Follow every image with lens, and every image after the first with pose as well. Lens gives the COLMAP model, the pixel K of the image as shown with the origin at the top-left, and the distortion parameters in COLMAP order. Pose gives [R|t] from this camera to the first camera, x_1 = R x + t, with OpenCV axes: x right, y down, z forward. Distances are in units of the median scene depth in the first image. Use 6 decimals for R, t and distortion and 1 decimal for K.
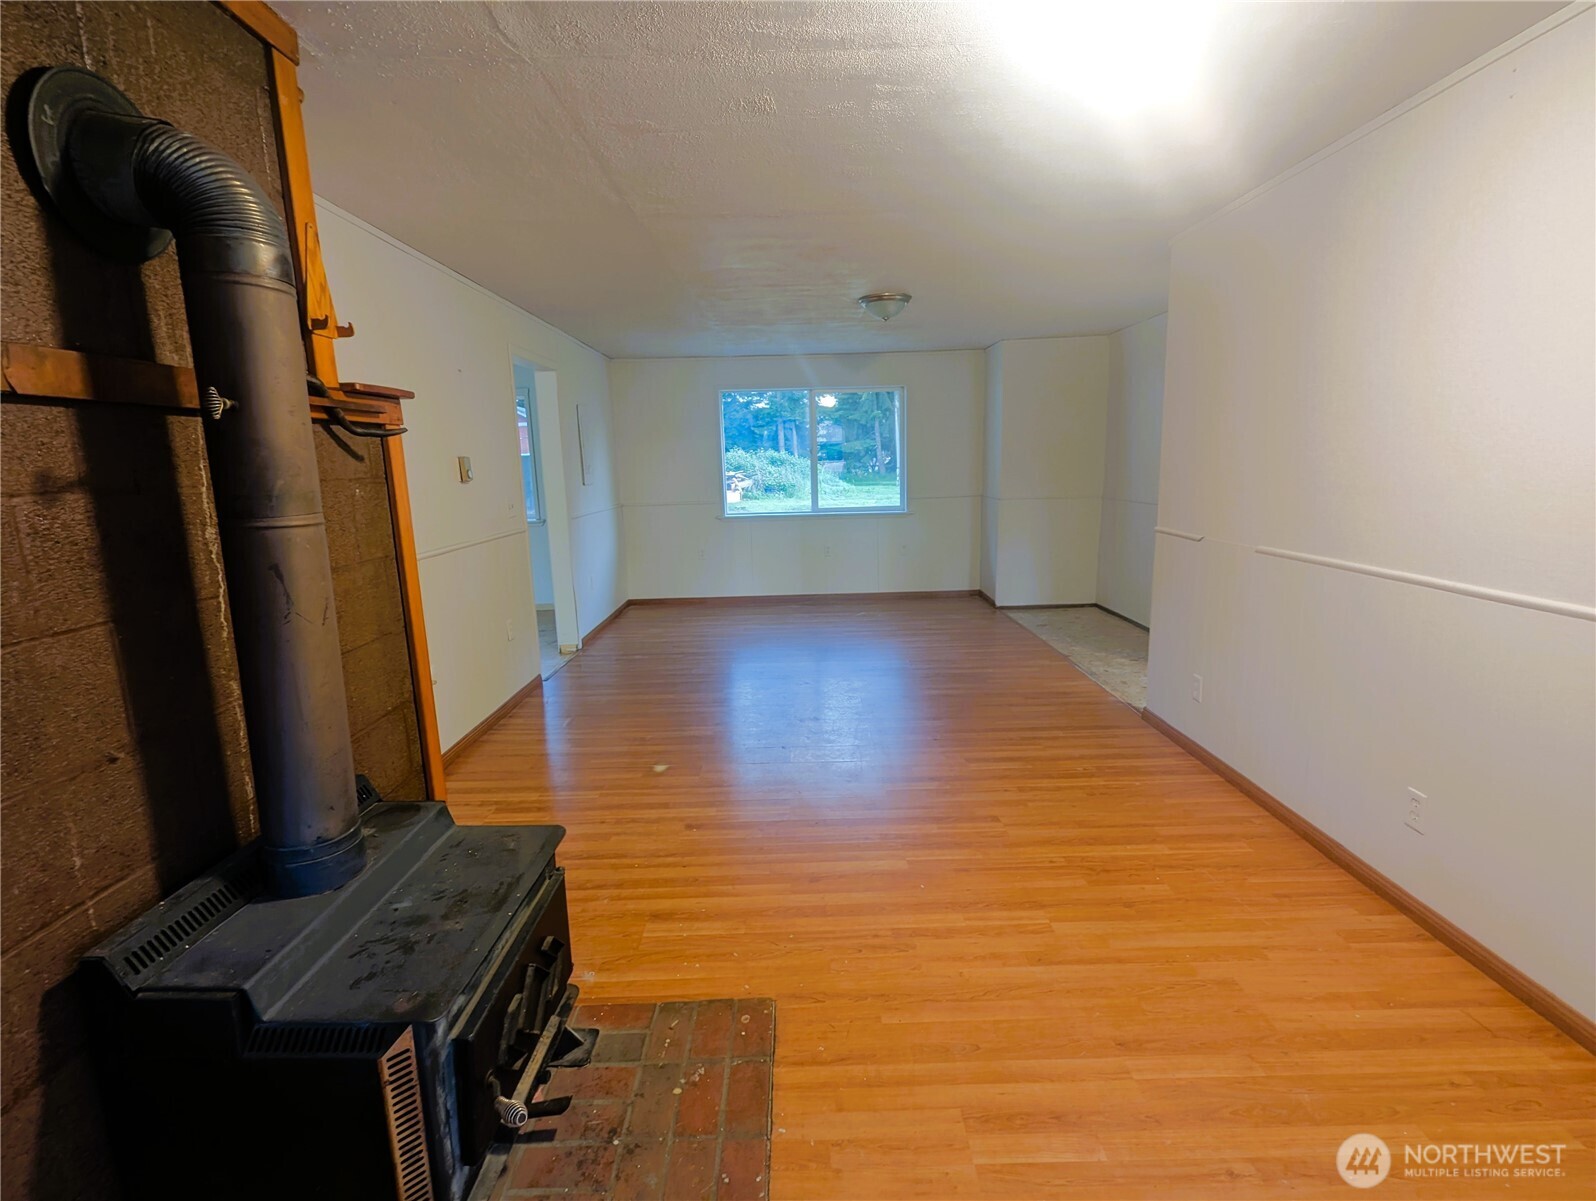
lens RADIAL K [[757.0, 0, 798.6], [0, 757.0, 600.1], [0, 0, 1]] dist [0.001989, 0.000356]
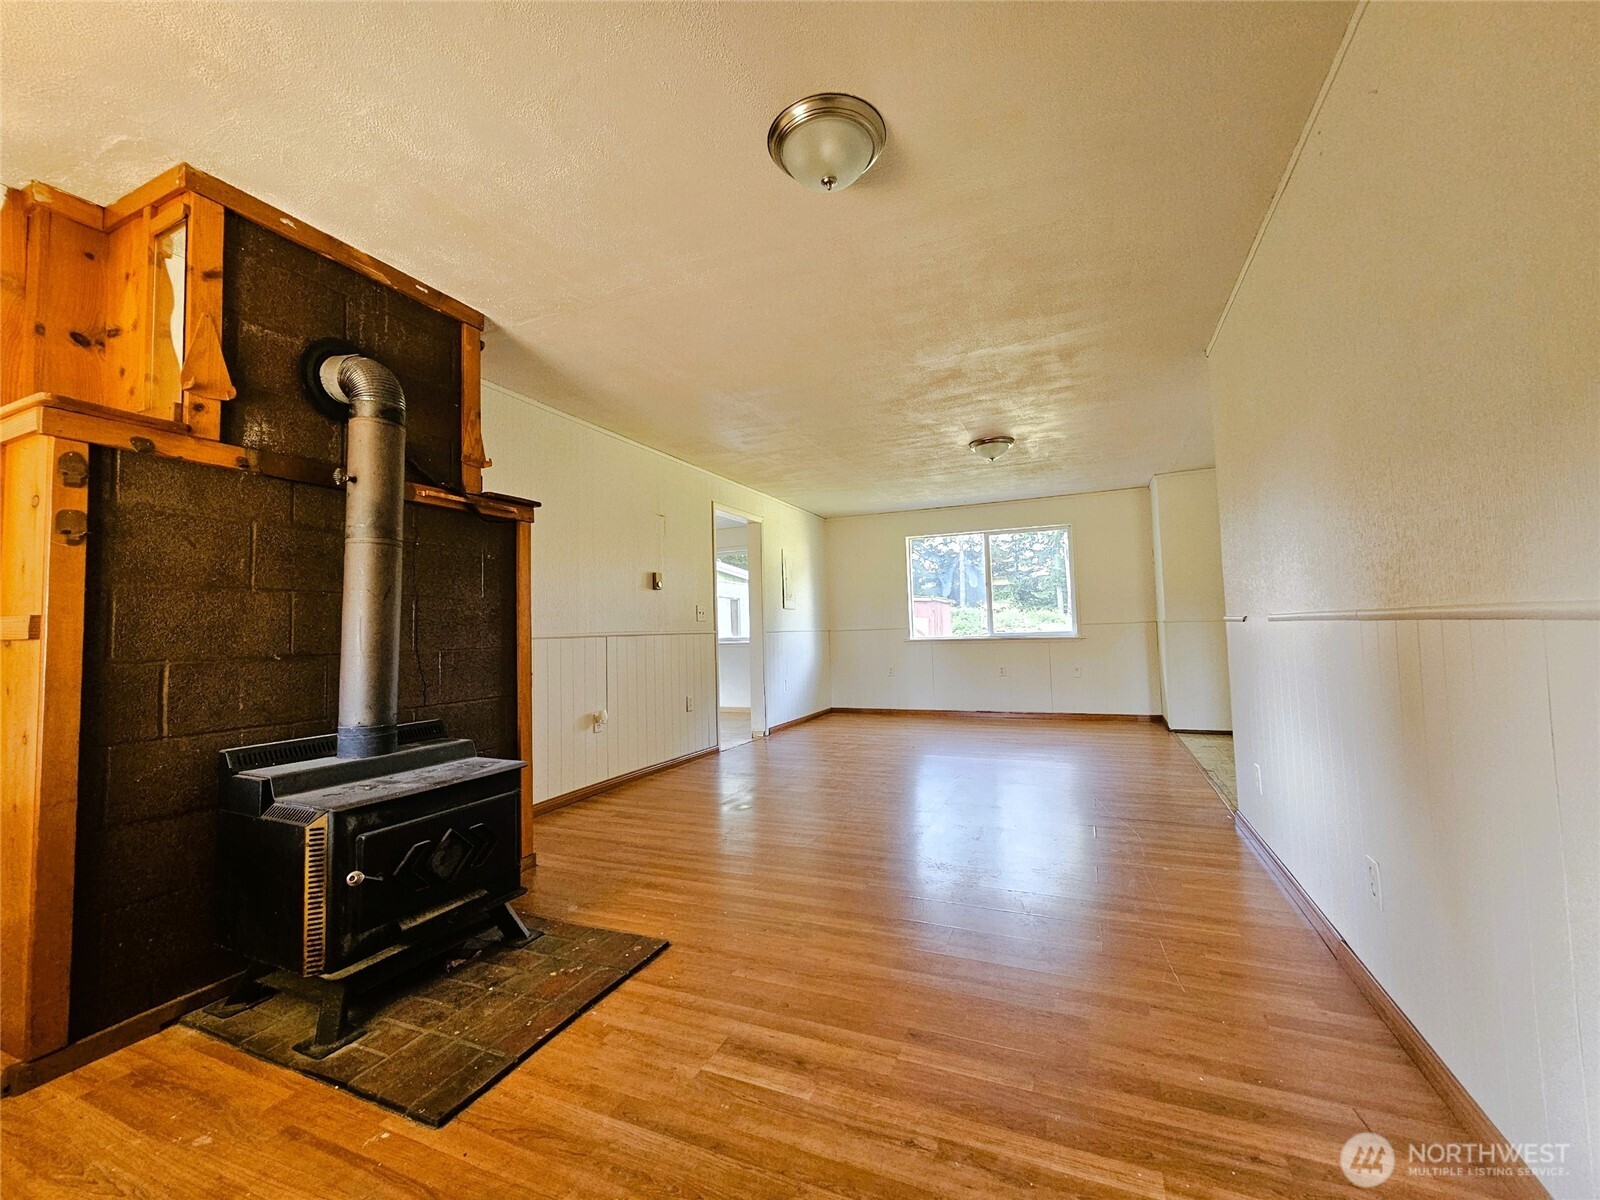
lens RADIAL K [[657.5, 0, 799.7], [0, 657.5, 593.9], [0, 0, 1]] dist [0.002094, 0.000371]
pose [[0.913203, -0.021121, -0.406956, 0.518525], [-0.072639, 0.974225, -0.213562, 0.162266], [0.400978, 0.224587, 0.888132, 0.010735]]
